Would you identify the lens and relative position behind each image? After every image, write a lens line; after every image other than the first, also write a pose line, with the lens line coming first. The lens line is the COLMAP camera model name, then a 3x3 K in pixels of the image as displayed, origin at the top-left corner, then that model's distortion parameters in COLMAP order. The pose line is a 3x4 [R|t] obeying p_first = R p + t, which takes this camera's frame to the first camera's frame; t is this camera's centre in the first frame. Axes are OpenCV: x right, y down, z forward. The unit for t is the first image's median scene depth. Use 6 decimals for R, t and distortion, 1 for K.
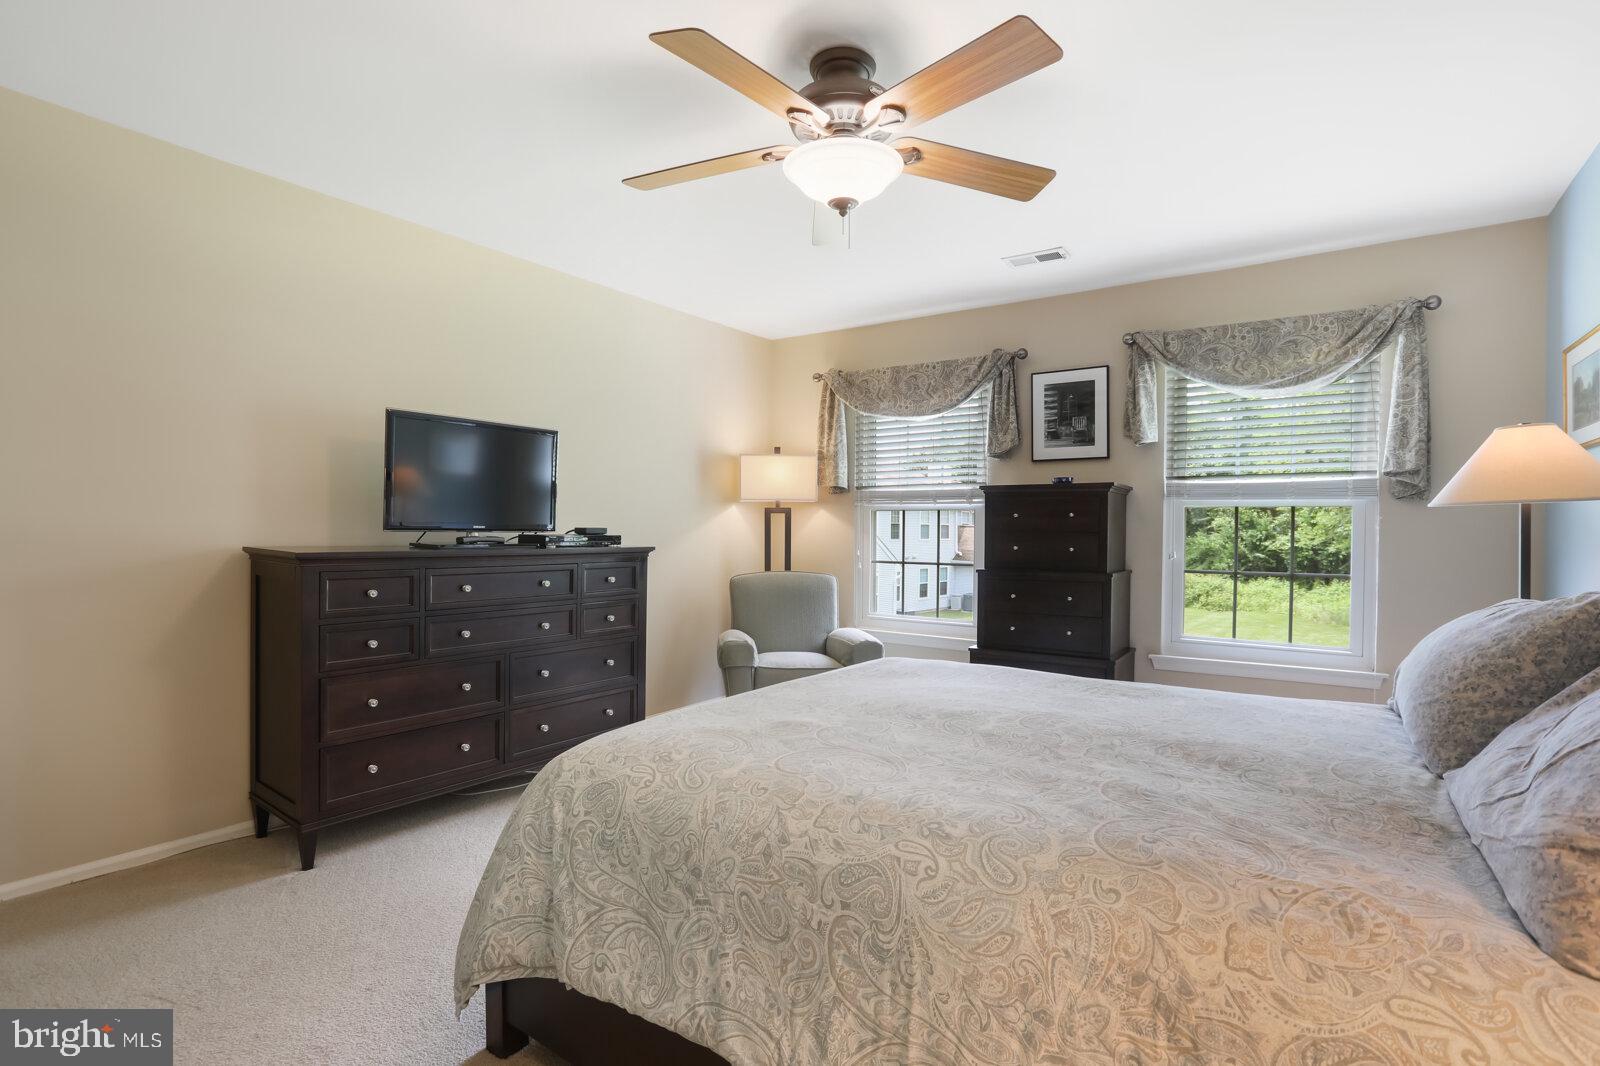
lens RADIAL K [[755.4, 0, 794.8], [0, 755.4, 529.3], [0, 0, 1]] dist [-0.029767, 0.007577]
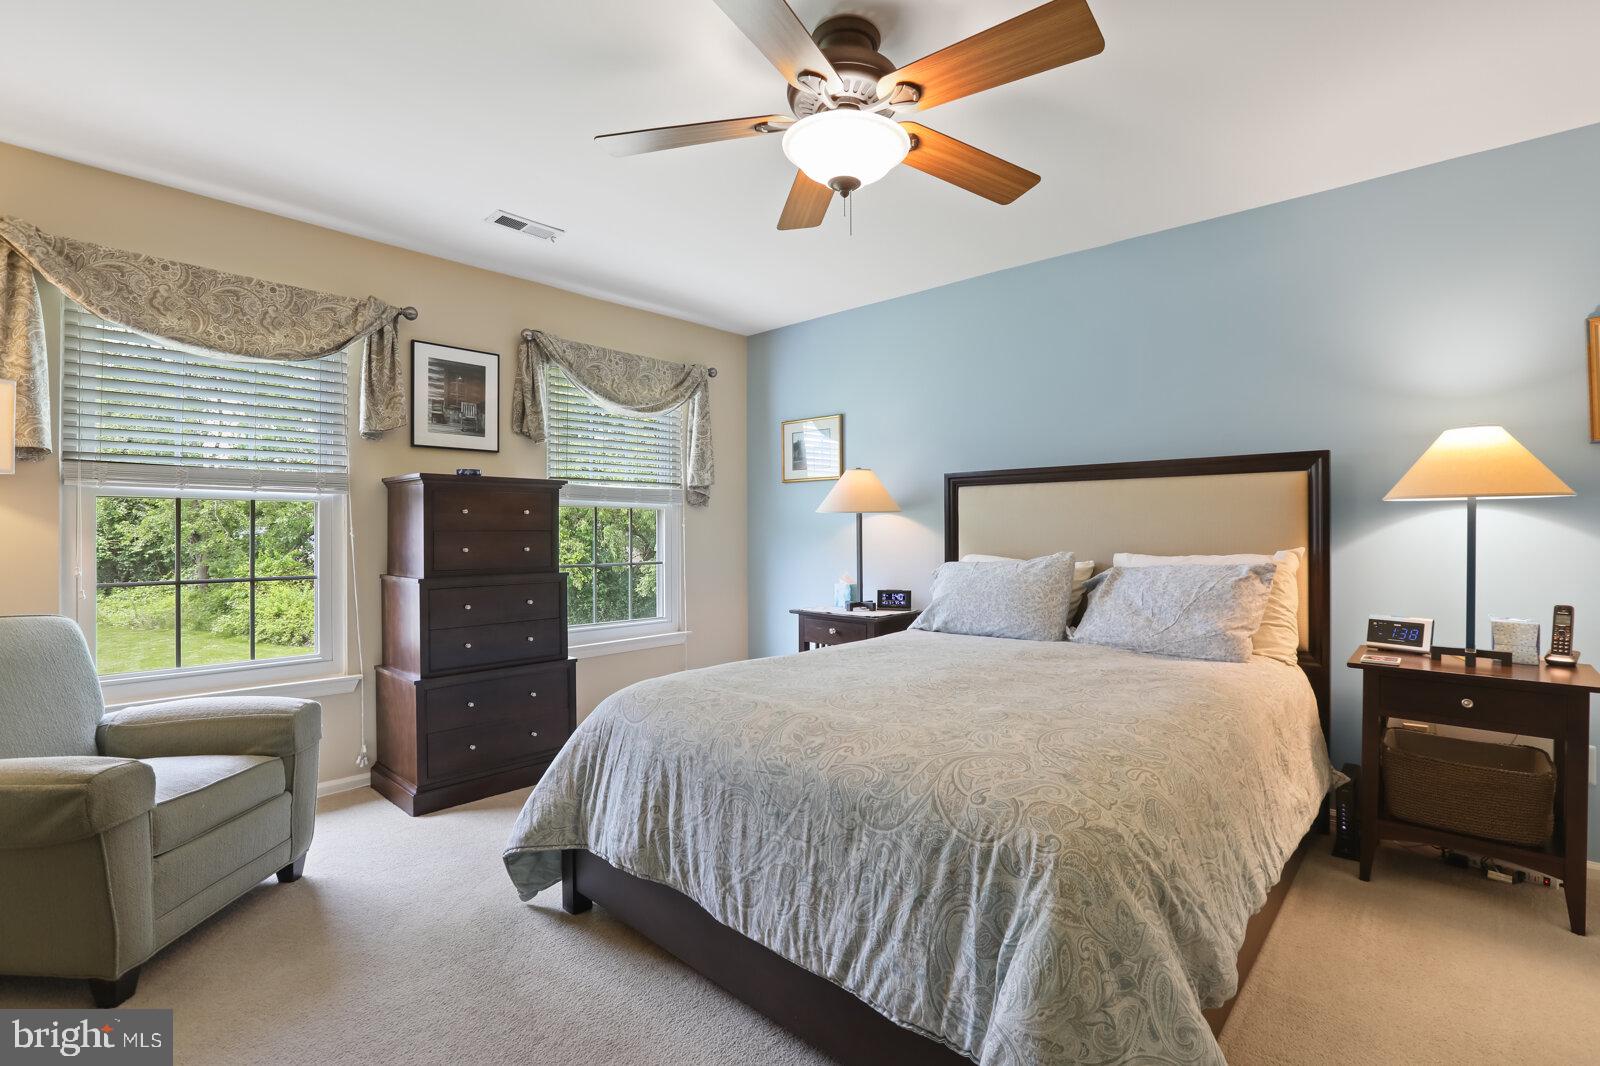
lens RADIAL K [[755.4, 0, 795.7], [0, 755.4, 534.2], [0, 0, 1]] dist [-0.029767, 0.007577]
pose [[0.143376, -0.010579, 0.989612, -0.451499], [0.000243, 0.999943, 0.010654, -0.001701], [-0.989668, -0.001287, 0.143371, 0.475635]]
